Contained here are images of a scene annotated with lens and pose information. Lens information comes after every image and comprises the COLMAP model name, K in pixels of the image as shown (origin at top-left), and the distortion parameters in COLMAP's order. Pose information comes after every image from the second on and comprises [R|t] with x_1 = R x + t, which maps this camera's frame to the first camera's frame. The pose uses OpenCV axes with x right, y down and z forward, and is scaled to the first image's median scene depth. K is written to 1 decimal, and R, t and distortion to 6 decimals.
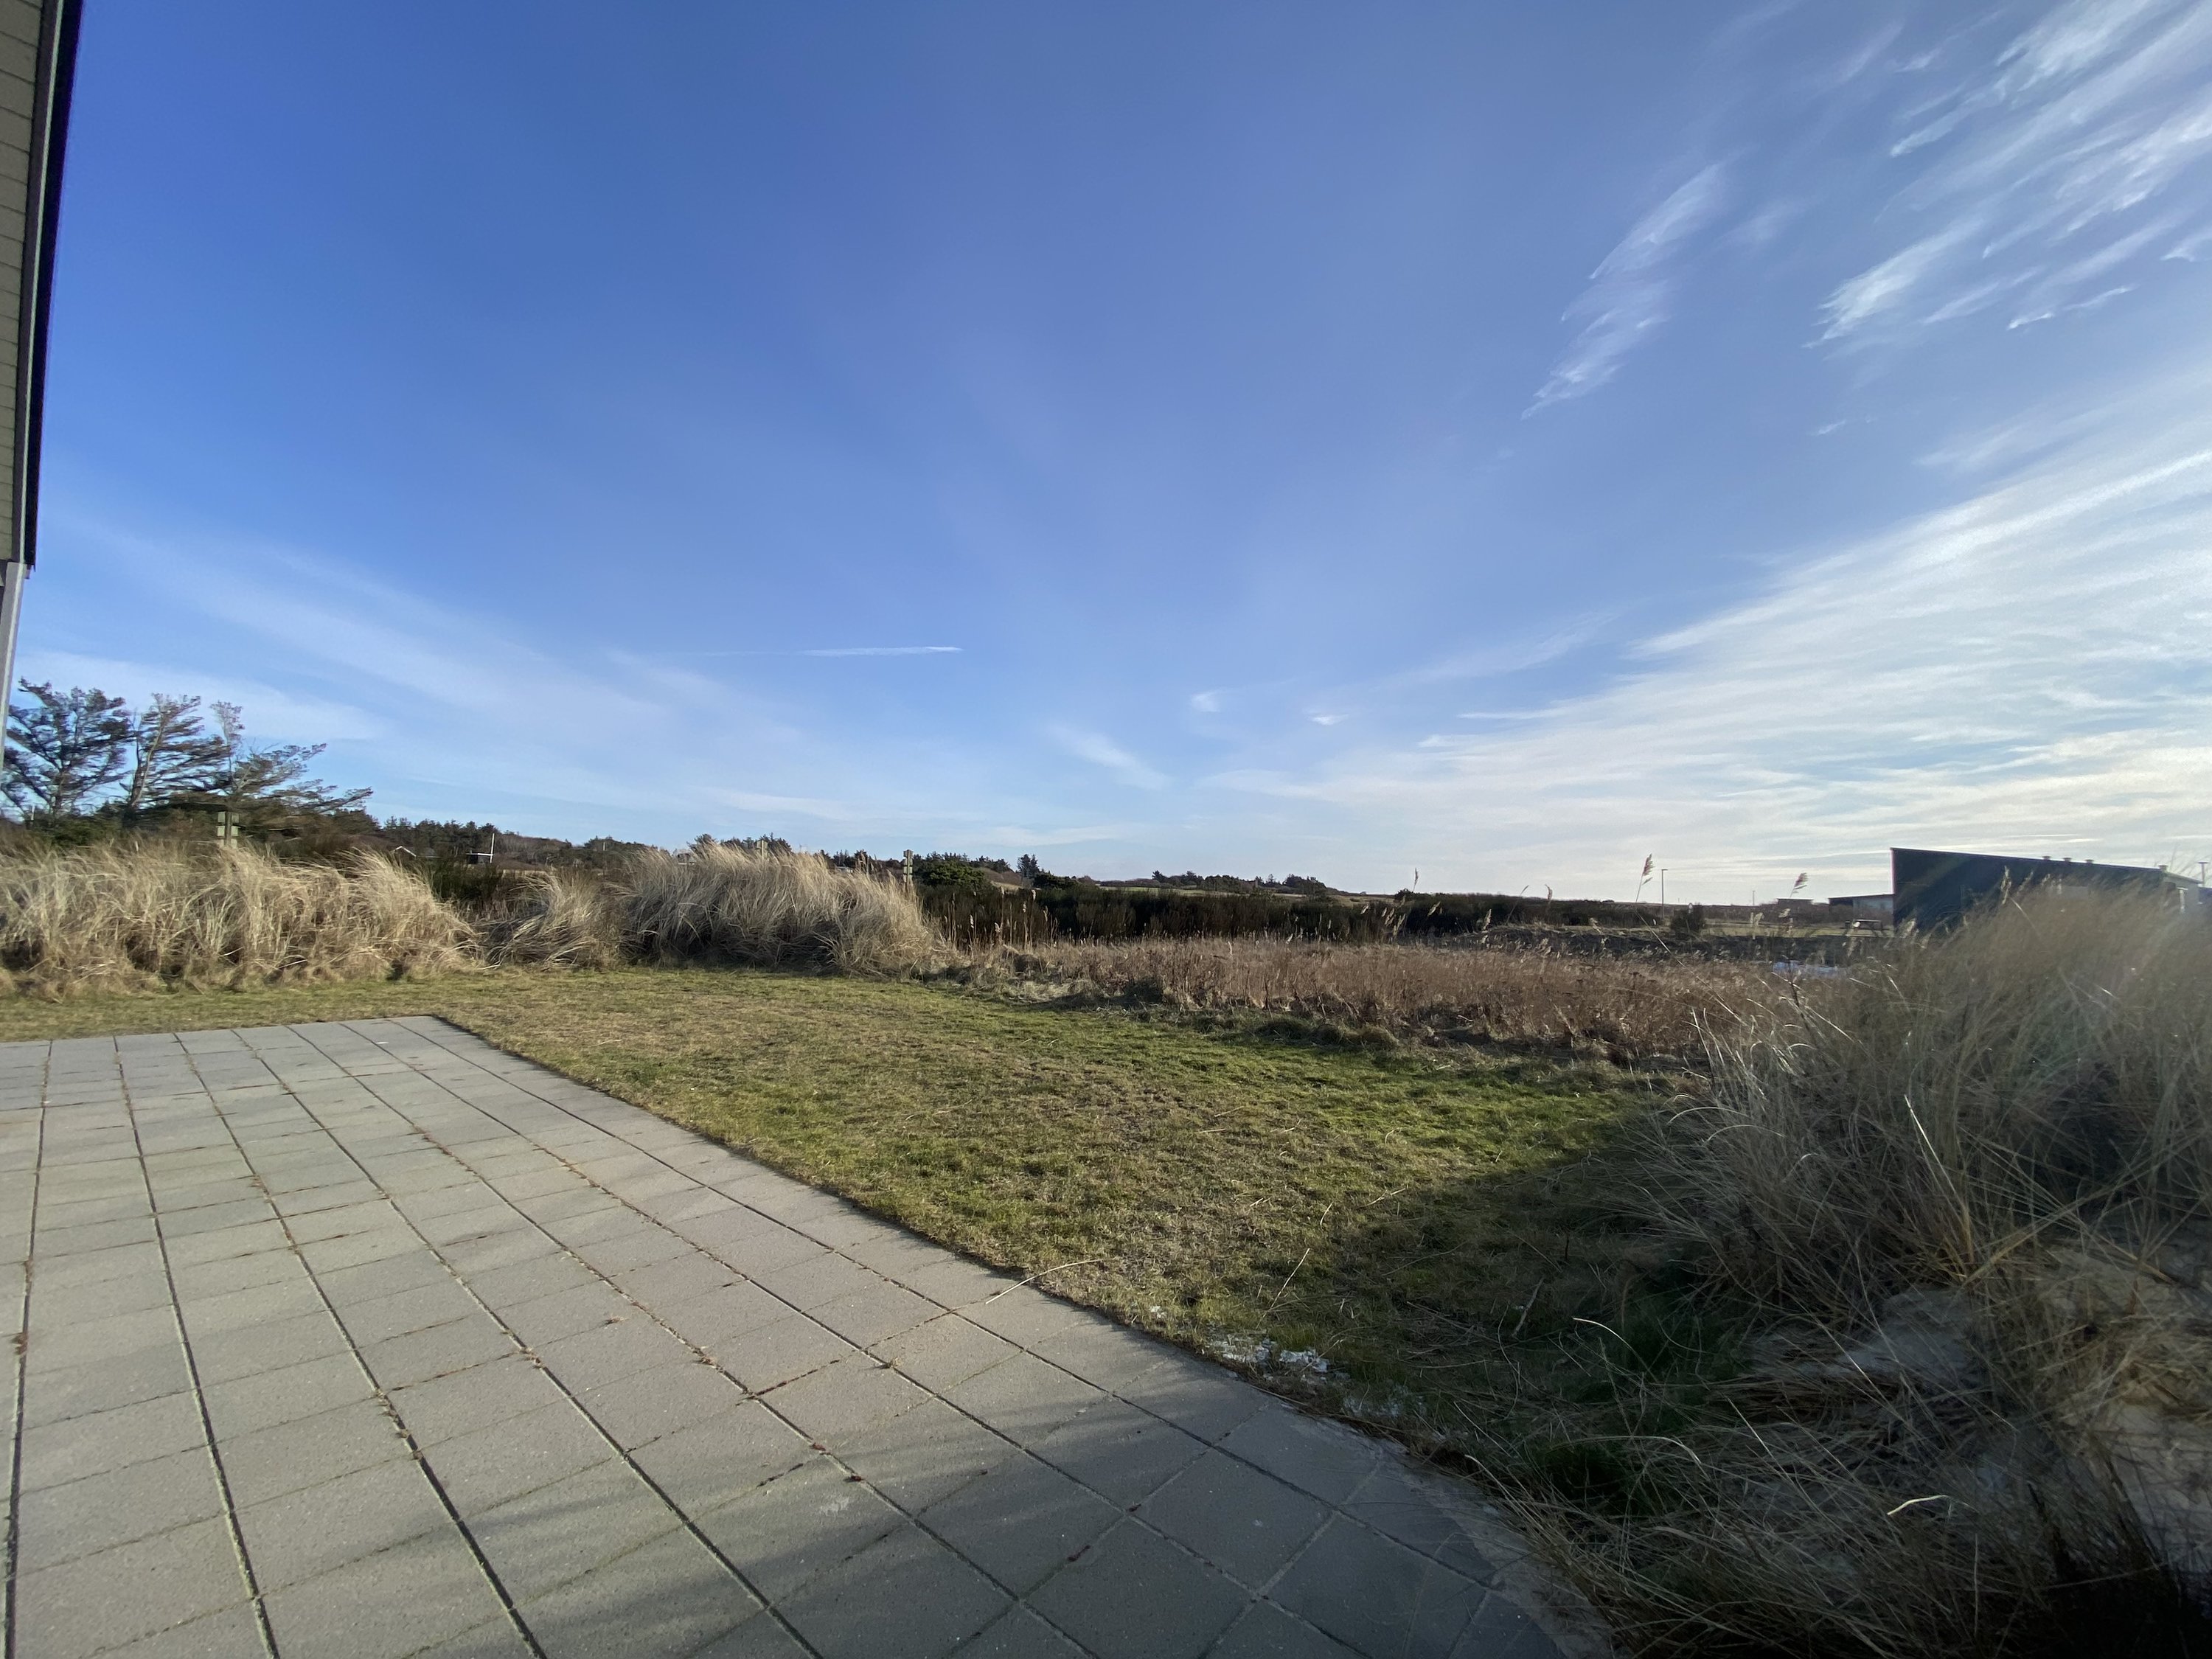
lens RADIAL K [[883.7, 0, 1105.5], [0, 883.7, 824.2], [0, 0, 1]] dist [0.032266, -0.026302]
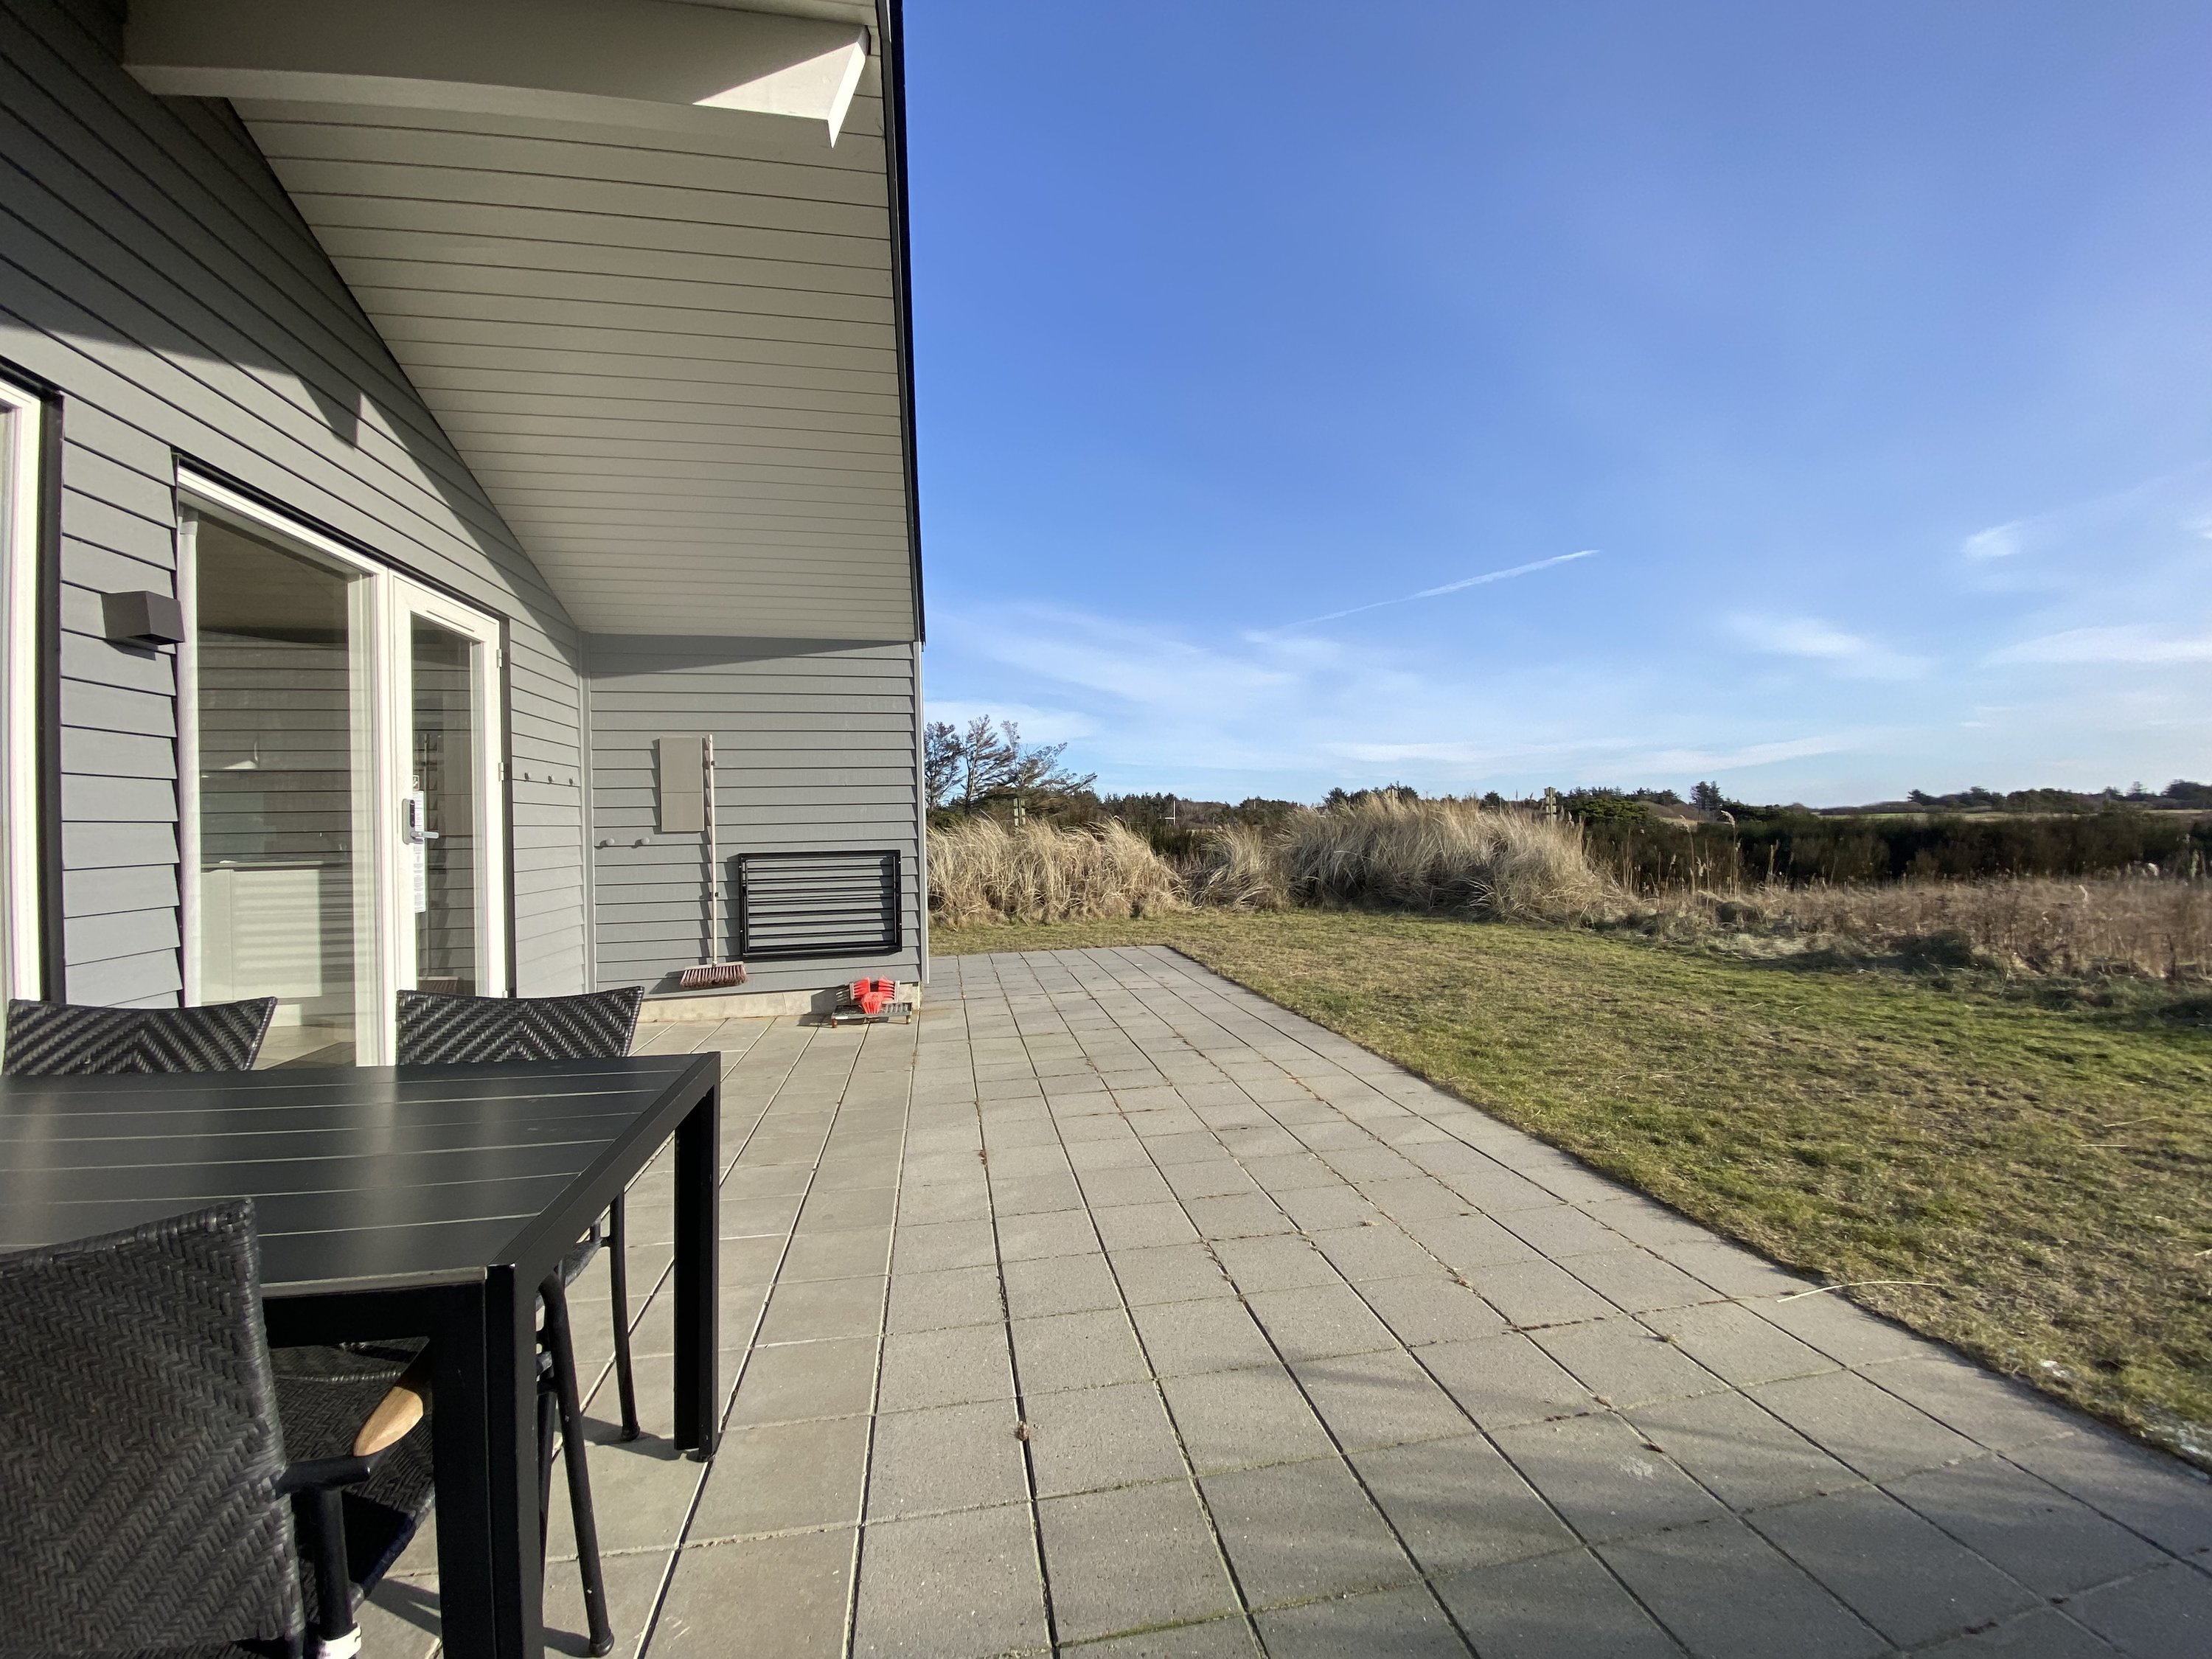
lens RADIAL K [[883.7, 0, 1105.5], [0, 883.7, 824.2], [0, 0, 1]] dist [0.032266, -0.026302]
pose [[0.775849, -0.051806, -0.628788, -0.025505], [0.089258, 0.995612, 0.028105, 0.000739], [0.624572, -0.077930, 0.777069, -0.008557]]
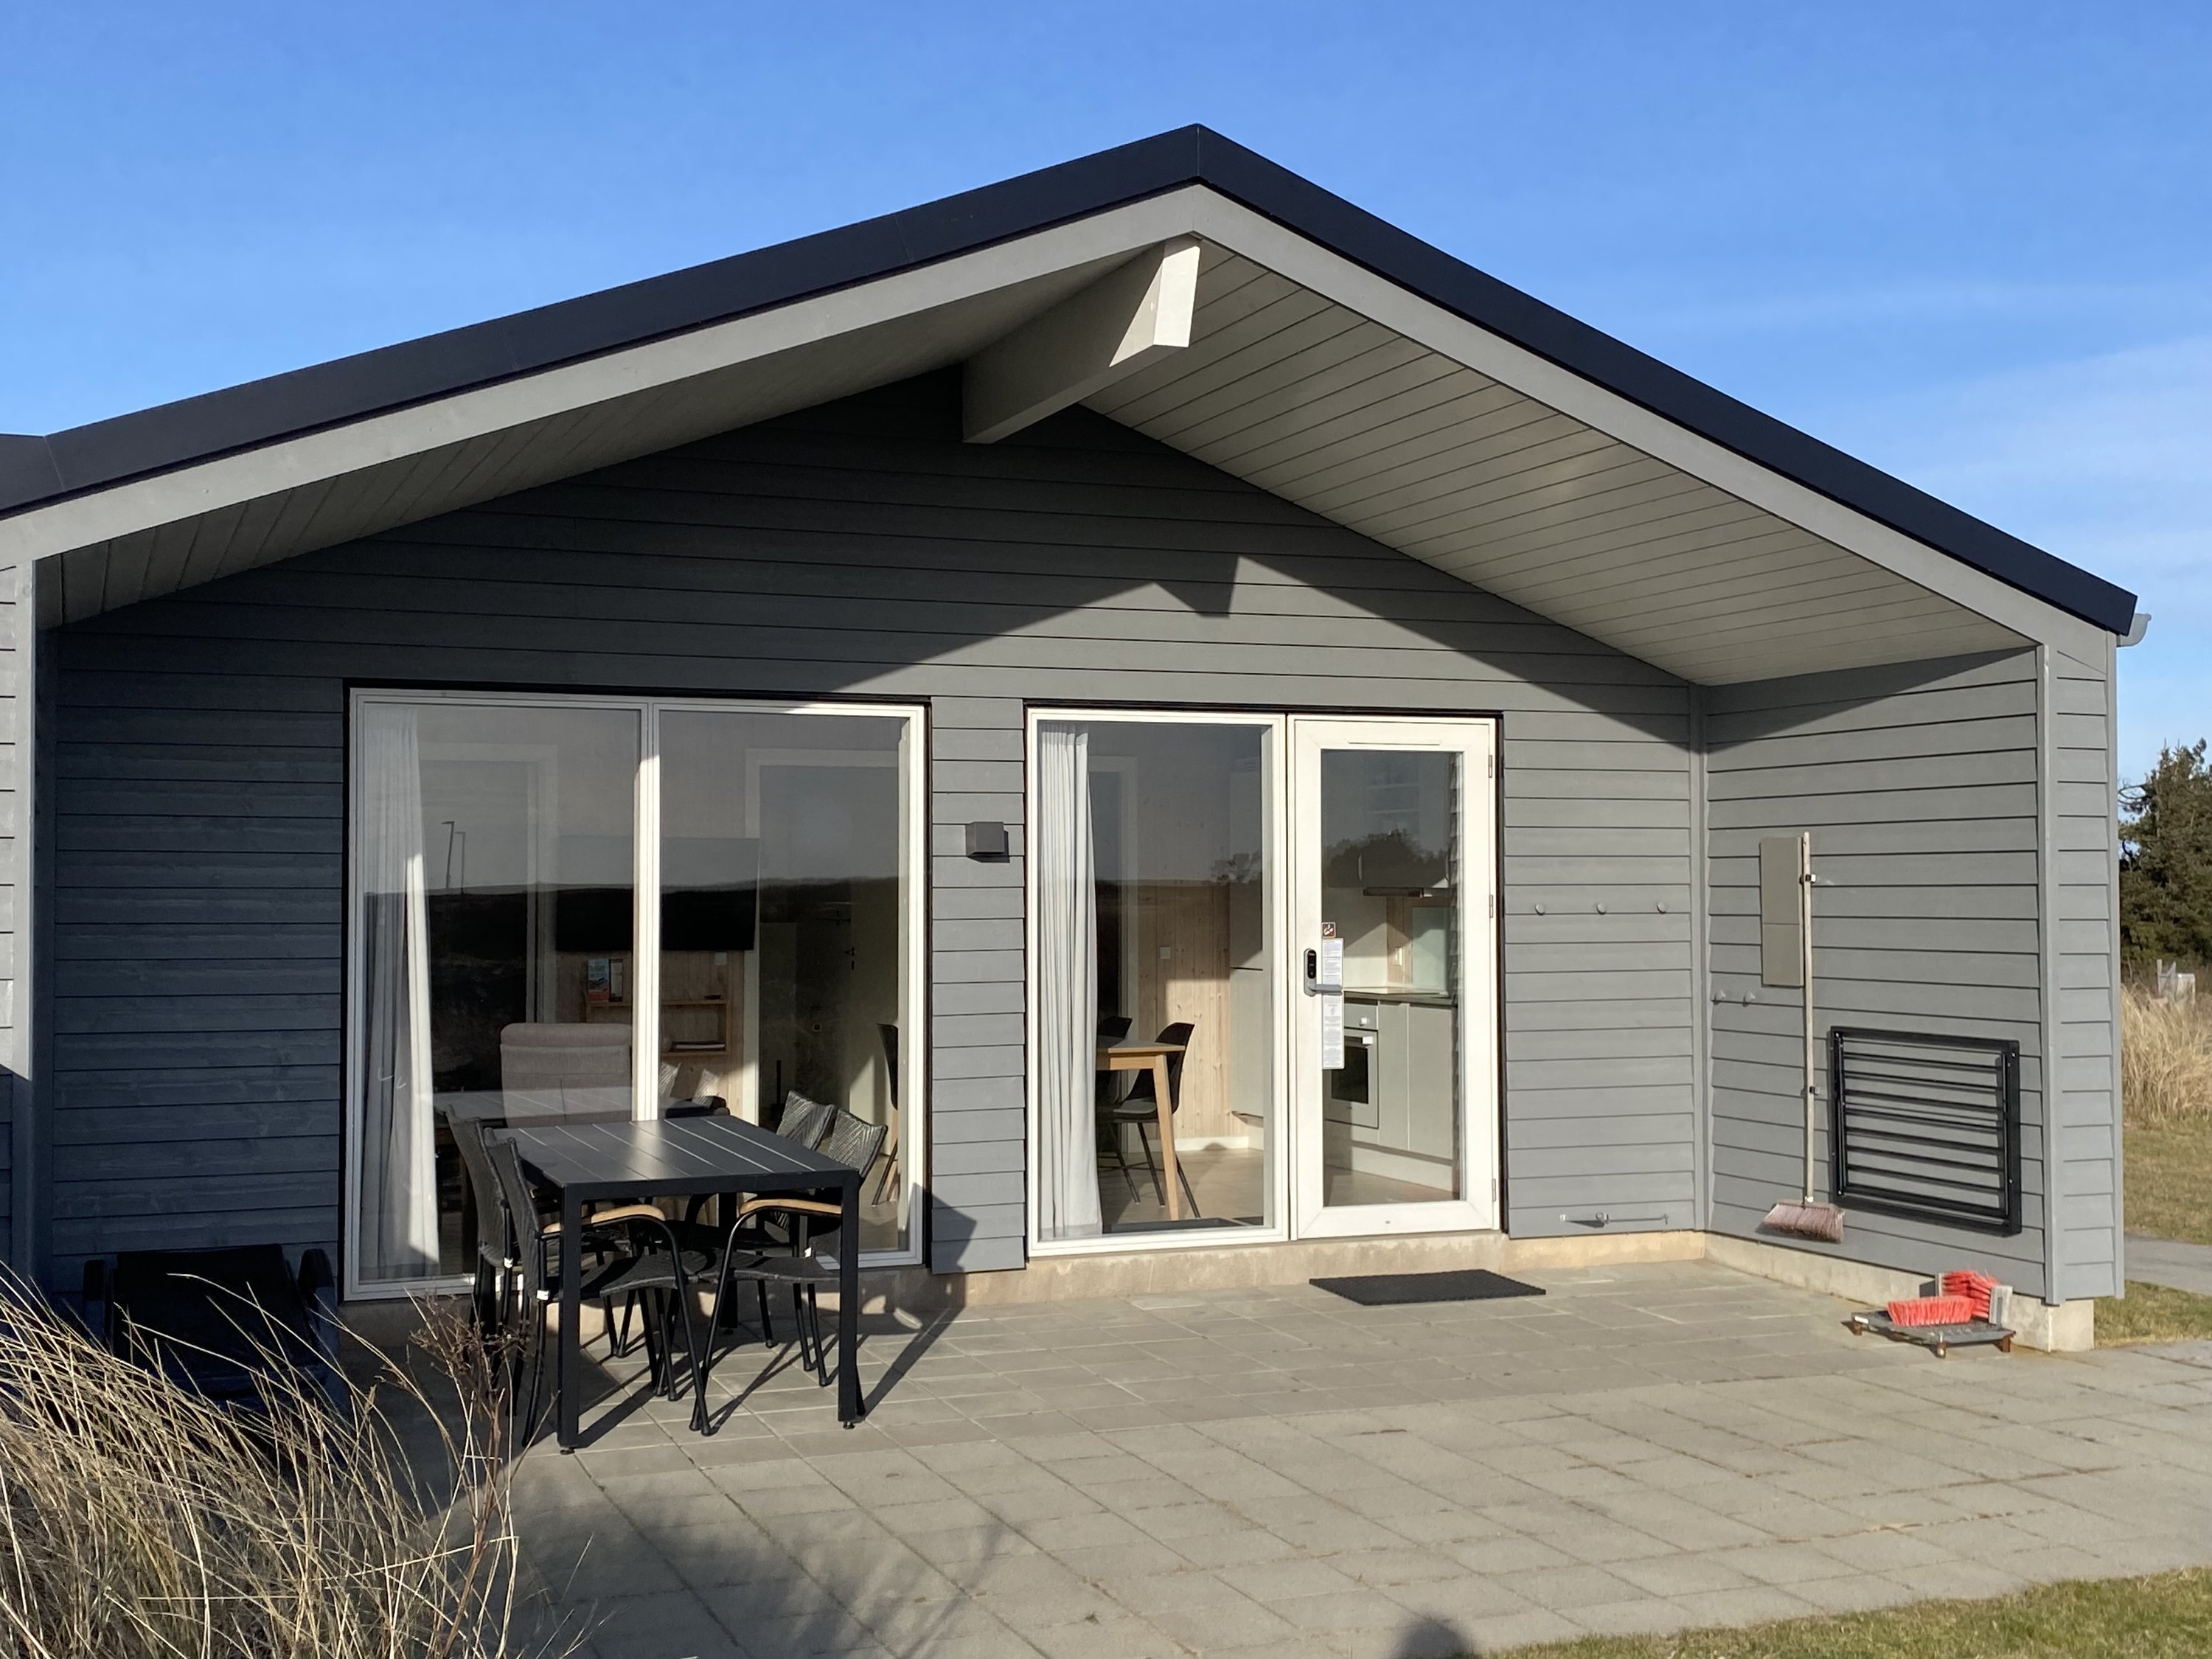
lens RADIAL K [[2489.7, 0, 1101.9], [0, 2489.7, 829.7], [0, 0, 1]] dist [-0.002609, -0.002686]
pose [[-0.474035, -0.051507, -0.878998, 0.480663], [0.047362, 0.995351, -0.083867, 0.006457], [0.879231, -0.081387, -0.469392, 0.555565]]
